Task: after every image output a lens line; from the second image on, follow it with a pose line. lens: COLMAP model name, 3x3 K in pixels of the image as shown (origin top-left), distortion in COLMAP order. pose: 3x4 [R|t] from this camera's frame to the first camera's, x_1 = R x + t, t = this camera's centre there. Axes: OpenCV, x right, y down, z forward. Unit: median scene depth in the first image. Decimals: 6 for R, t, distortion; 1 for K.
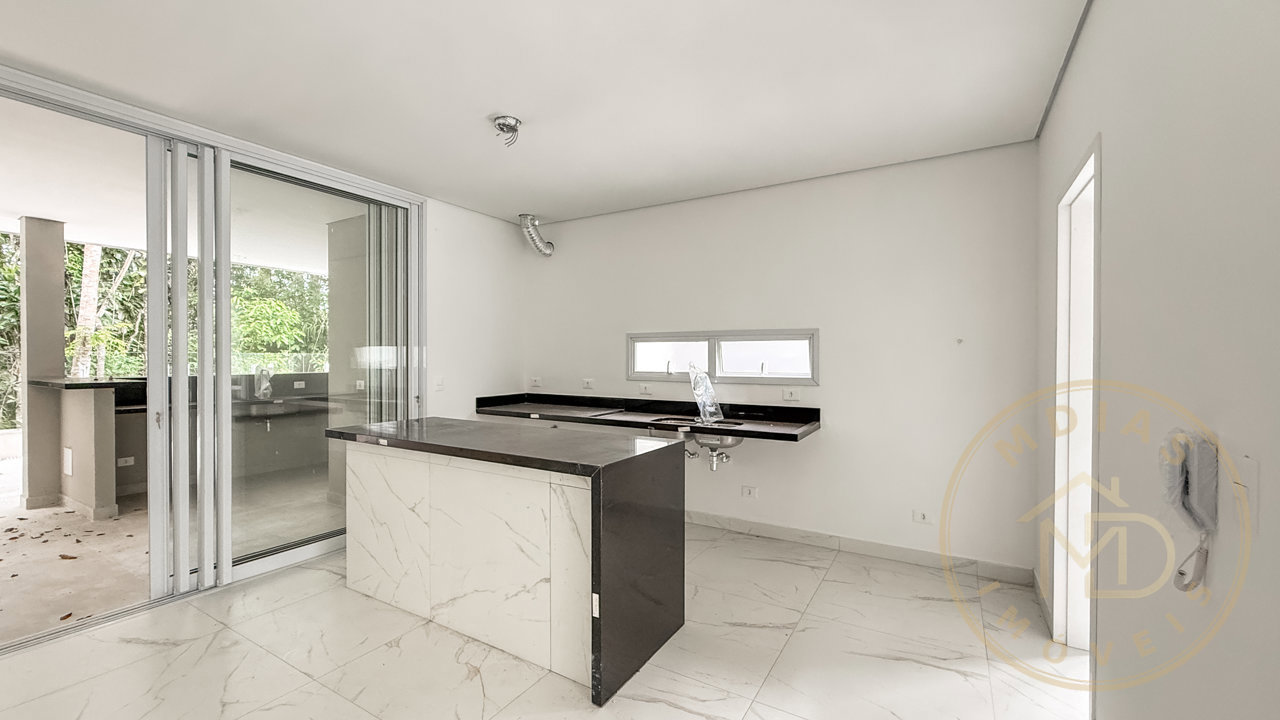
lens RADIAL K [[523.2, 0, 626.2], [0, 523.2, 363.1], [0, 0, 1]] dist [-0.000248, -0.001458]
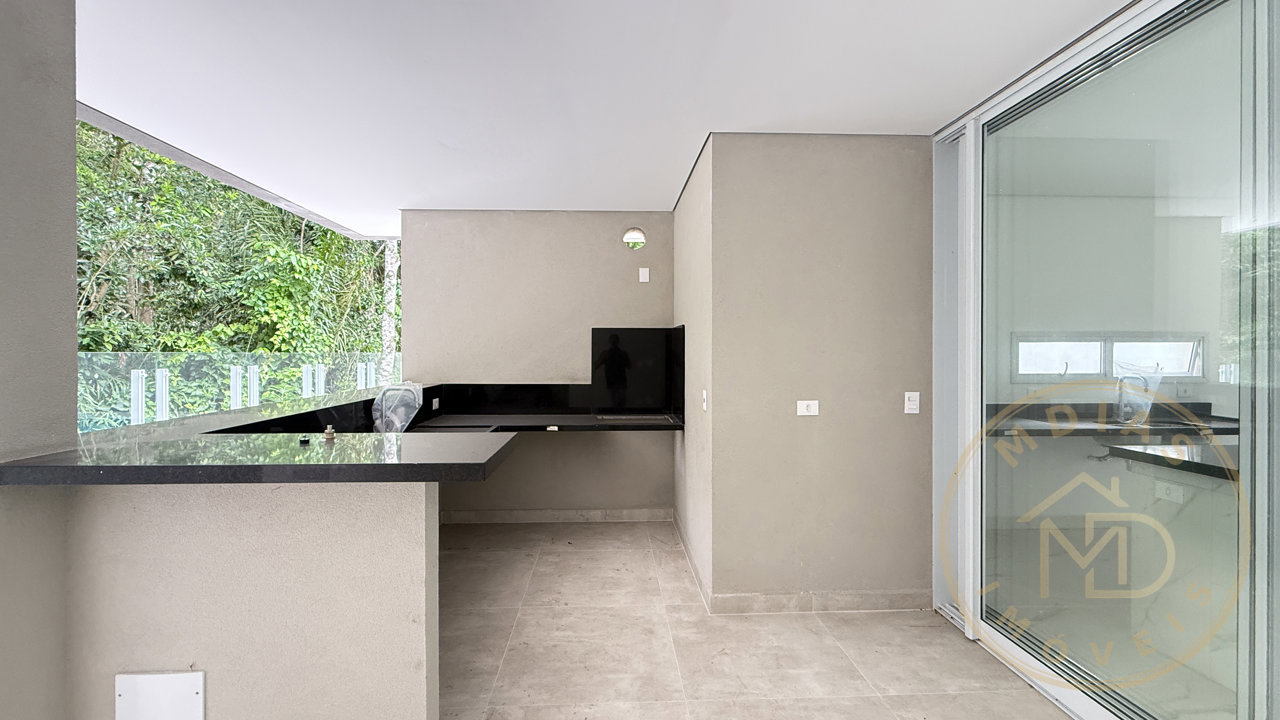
lens RADIAL K [[523.2, 0, 650.1], [0, 523.2, 356.4], [0, 0, 1]] dist [-0.000248, -0.001458]
pose [[0.839866, -0.008092, 0.542733, -1.187830], [0.009735, 0.999953, -0.000156, -0.023465], [-0.542706, 0.005414, 0.839905, 0.681182]]
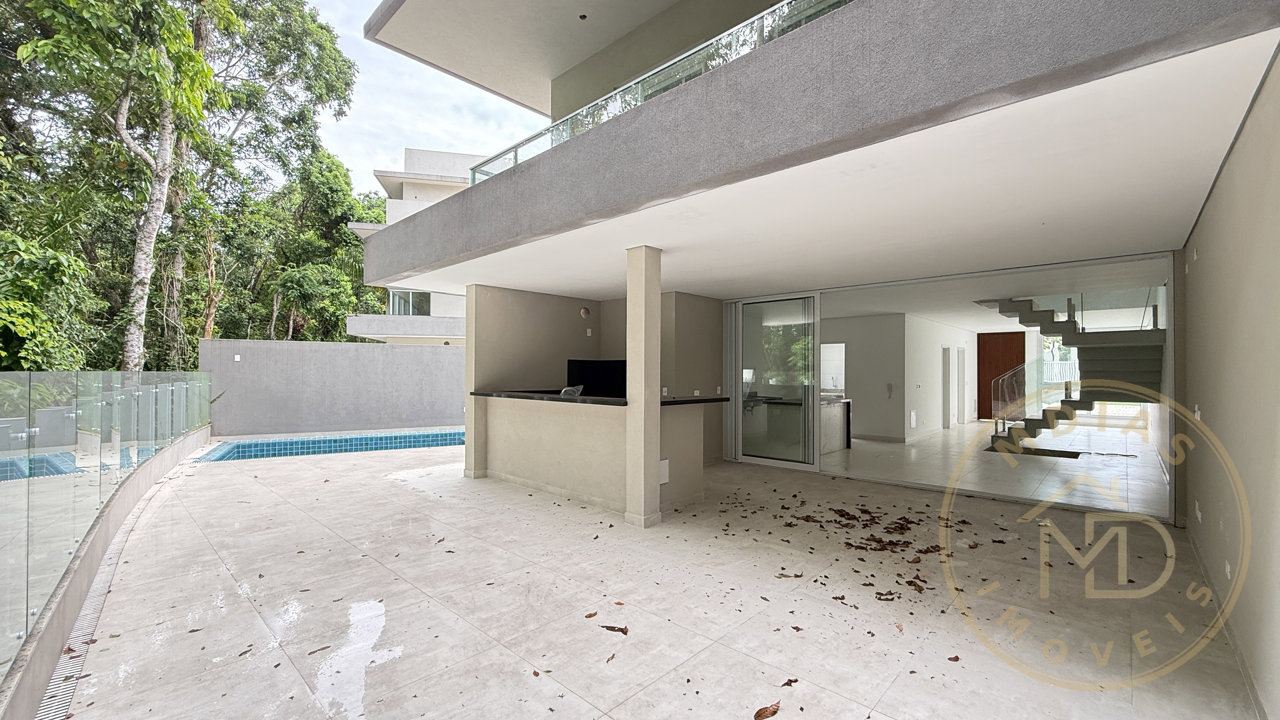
lens RADIAL K [[523.2, 0, 630.2], [0, 523.2, 365.9], [0, 0, 1]] dist [-0.000248, -0.001458]
pose [[0.217923, 0.008901, 0.975925, -2.662081], [0.007193, 0.999917, -0.010726, -0.036276], [-0.975939, 0.009357, 0.217841, 1.000425]]
